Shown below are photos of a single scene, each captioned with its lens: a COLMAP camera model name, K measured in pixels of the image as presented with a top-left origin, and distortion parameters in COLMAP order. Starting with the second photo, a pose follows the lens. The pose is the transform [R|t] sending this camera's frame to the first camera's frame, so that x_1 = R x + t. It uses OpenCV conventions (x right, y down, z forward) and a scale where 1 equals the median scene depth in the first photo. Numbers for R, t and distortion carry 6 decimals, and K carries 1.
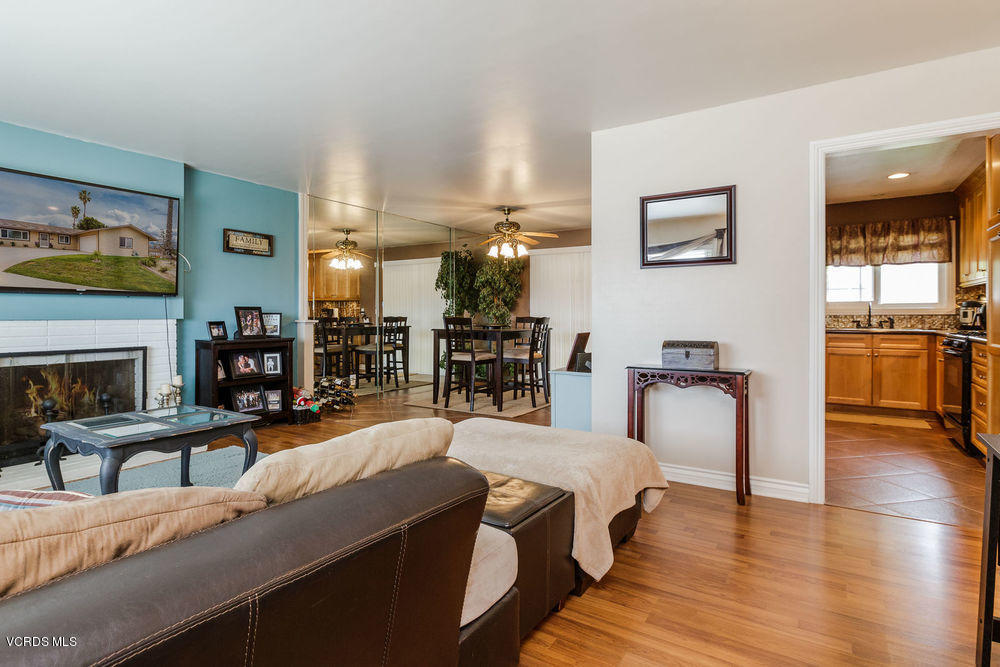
lens RADIAL K [[495.4, 0, 501.2], [0, 495.4, 319.2], [0, 0, 1]] dist [-0.002679, -0.000102]
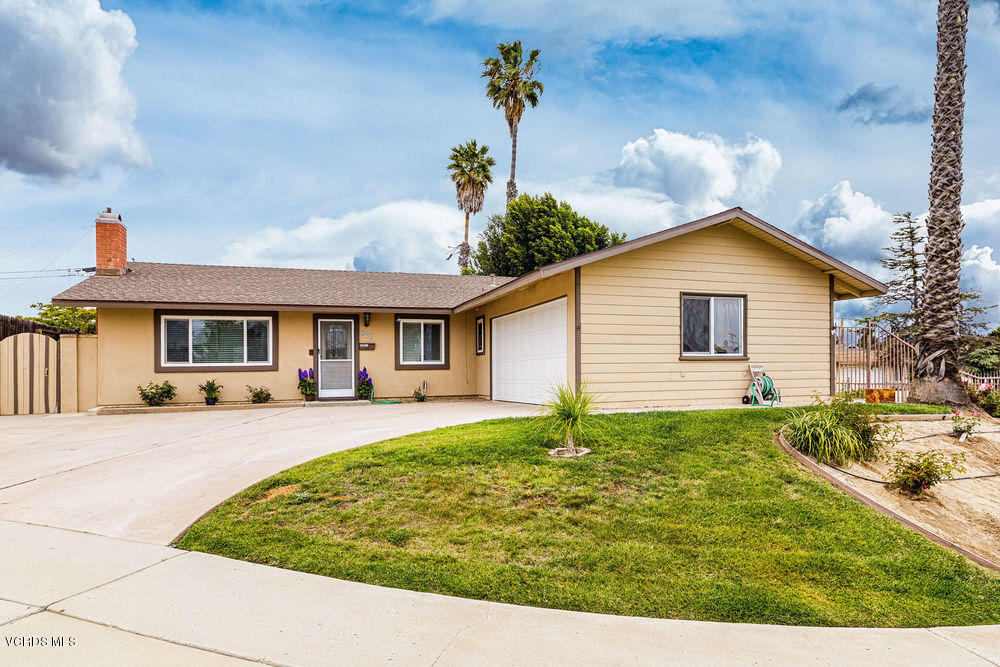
lens RADIAL K [[543.5, 0, 499.5], [0, 543.5, 335.9], [0, 0, 1]] dist [-0.003203, -0.000207]
pose [[0.629262, -0.004164, -0.777182, -0.690253], [0.001690, 0.999991, -0.003990, -0.156433], [0.777191, 0.001198, 0.629263, 0.866210]]
